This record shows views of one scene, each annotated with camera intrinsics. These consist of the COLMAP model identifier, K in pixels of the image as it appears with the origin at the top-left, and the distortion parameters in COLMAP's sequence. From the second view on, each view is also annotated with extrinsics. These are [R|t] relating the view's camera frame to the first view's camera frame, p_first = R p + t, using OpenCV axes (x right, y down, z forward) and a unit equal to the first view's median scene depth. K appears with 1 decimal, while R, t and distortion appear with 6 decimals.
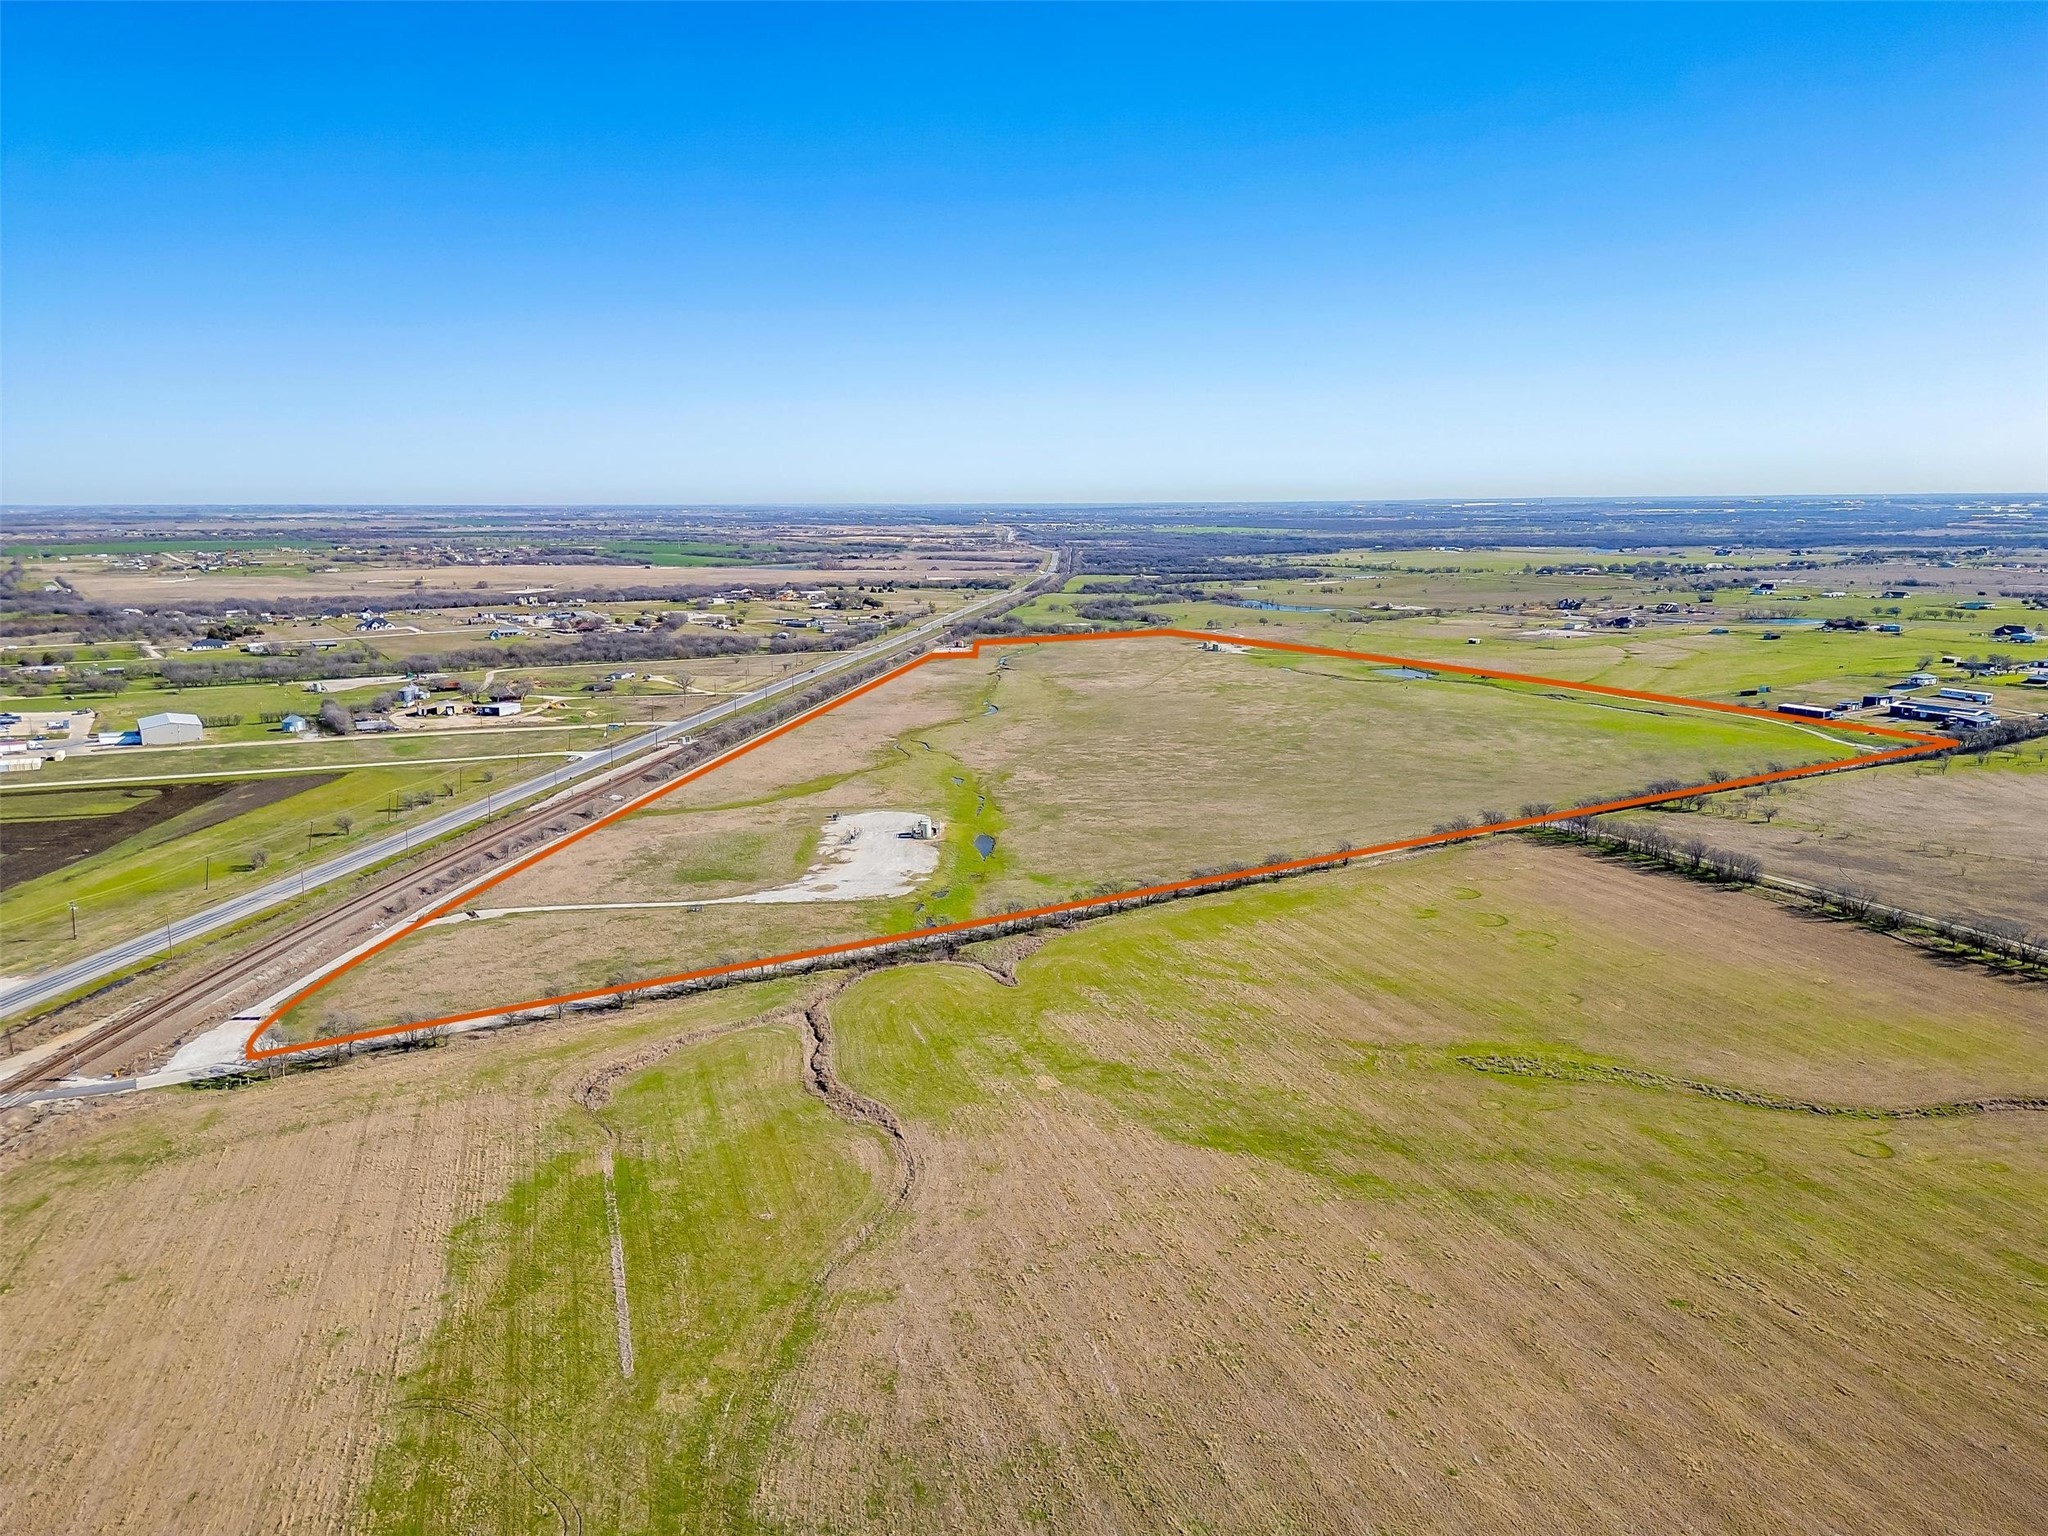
lens RADIAL K [[1464.2, 0, 1030.0], [0, 1464.2, 773.2], [0, 0, 1]] dist [0.042983, -0.018231]
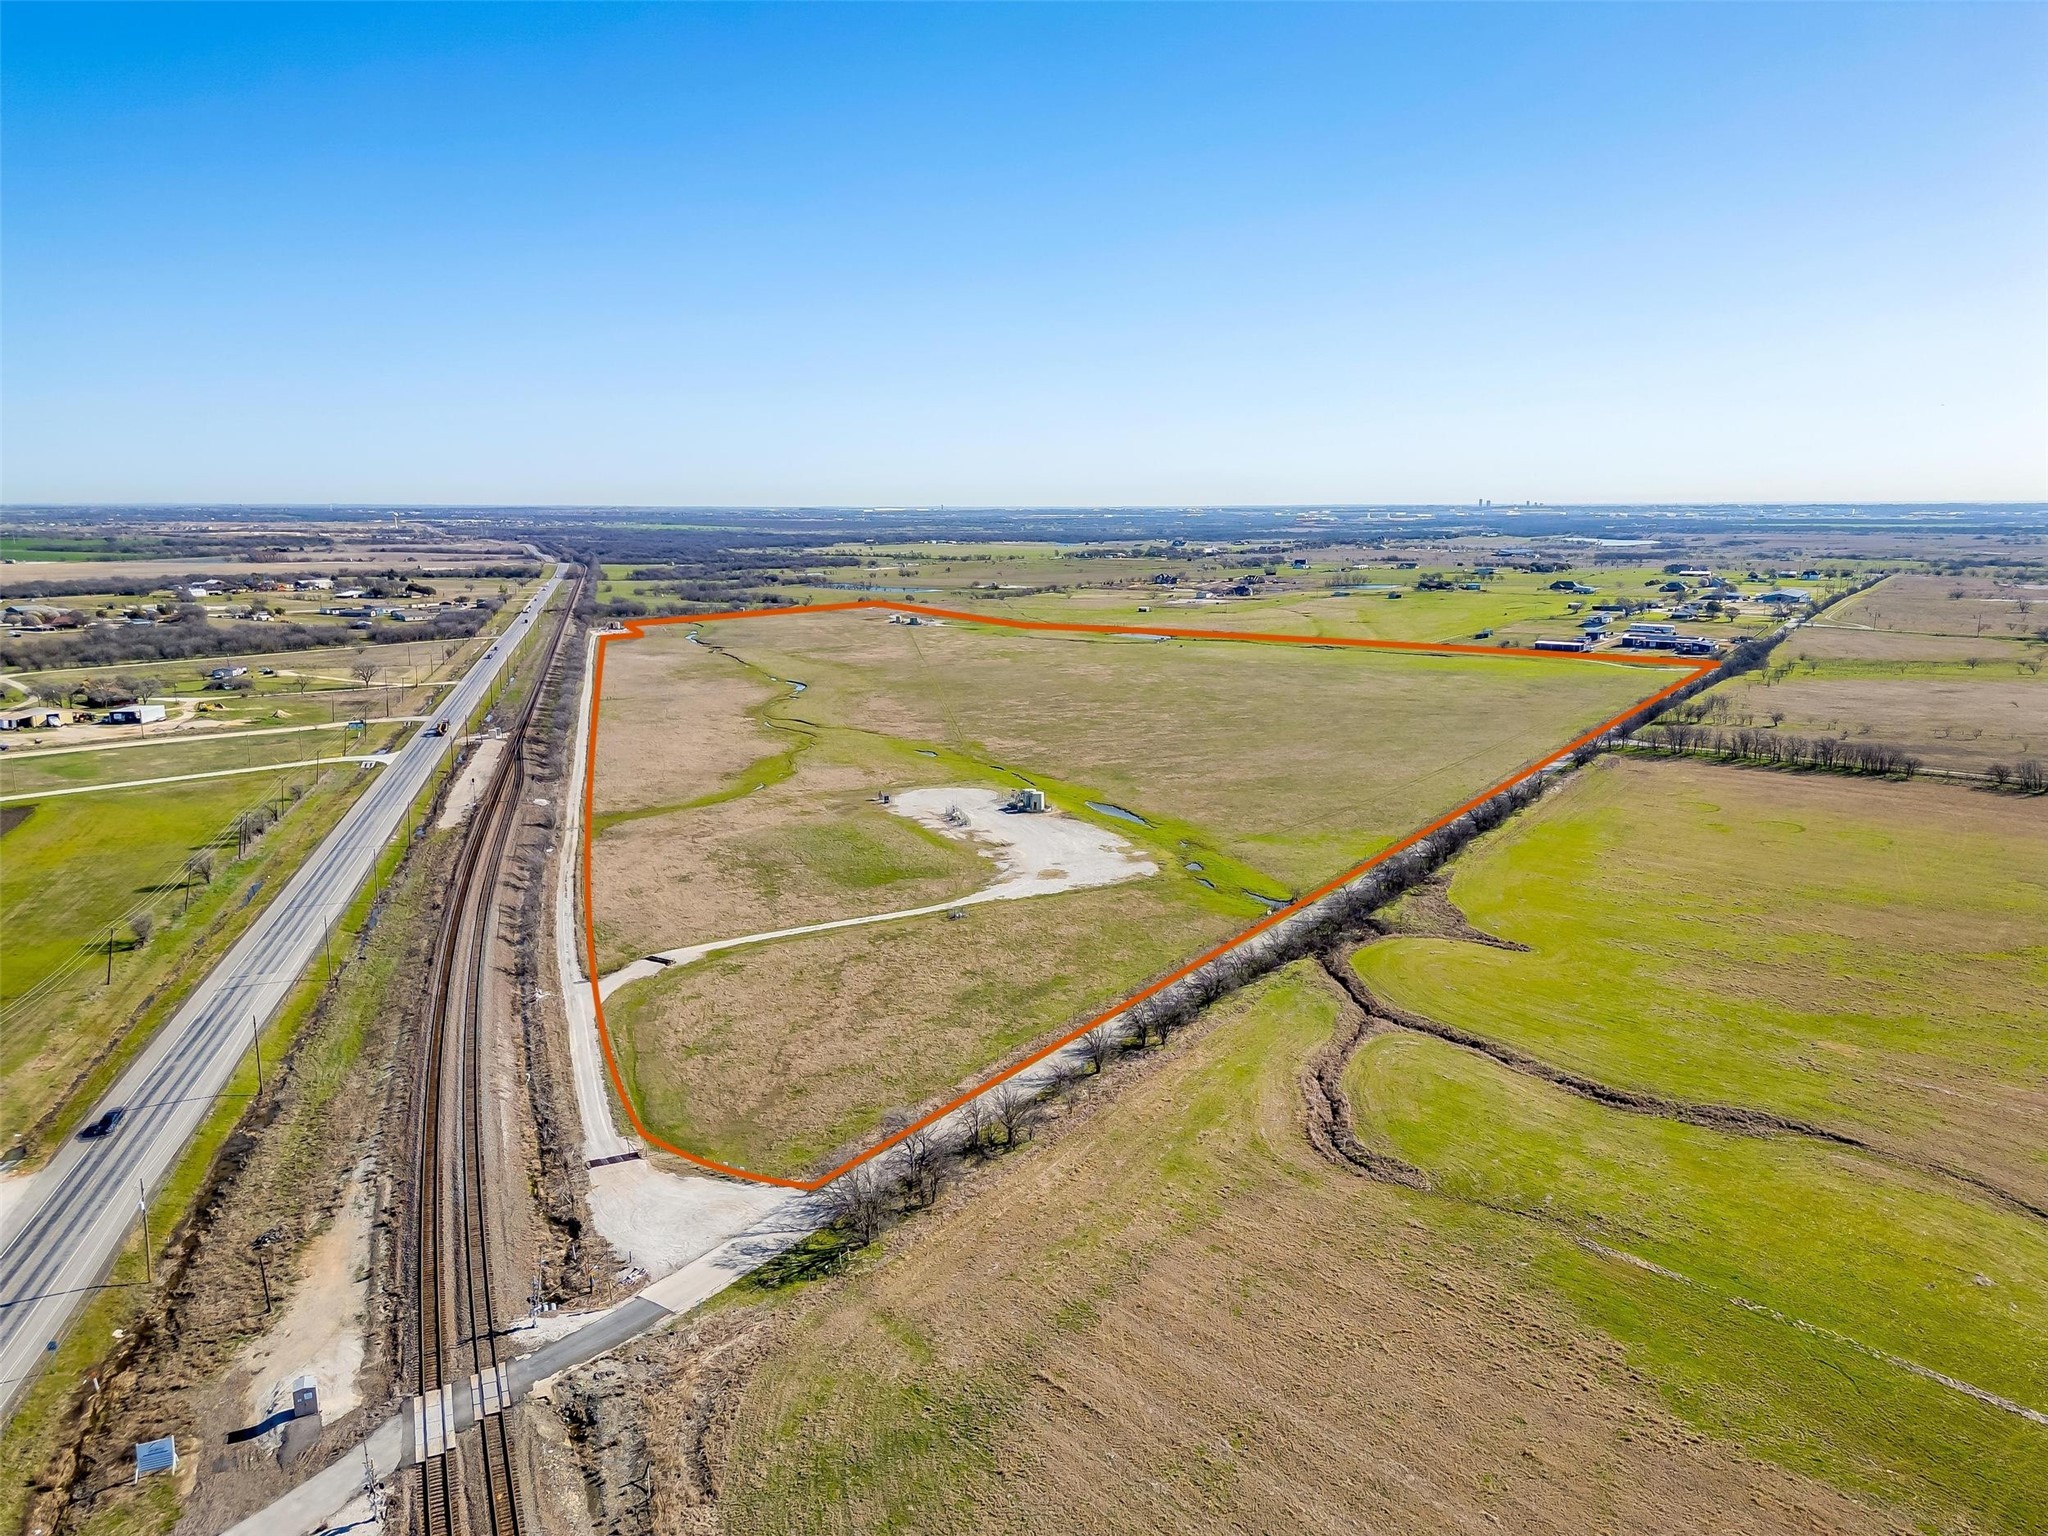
lens RADIAL K [[1464.2, 0, 1022.5], [0, 1464.2, 763.1], [0, 0, 1]] dist [0.042983, -0.018231]
pose [[0.895390, -0.070665, 0.439640, -0.290043], [0.079505, 0.996833, -0.001699, 0.012588], [-0.438127, 0.036475, 0.898173, 0.199279]]
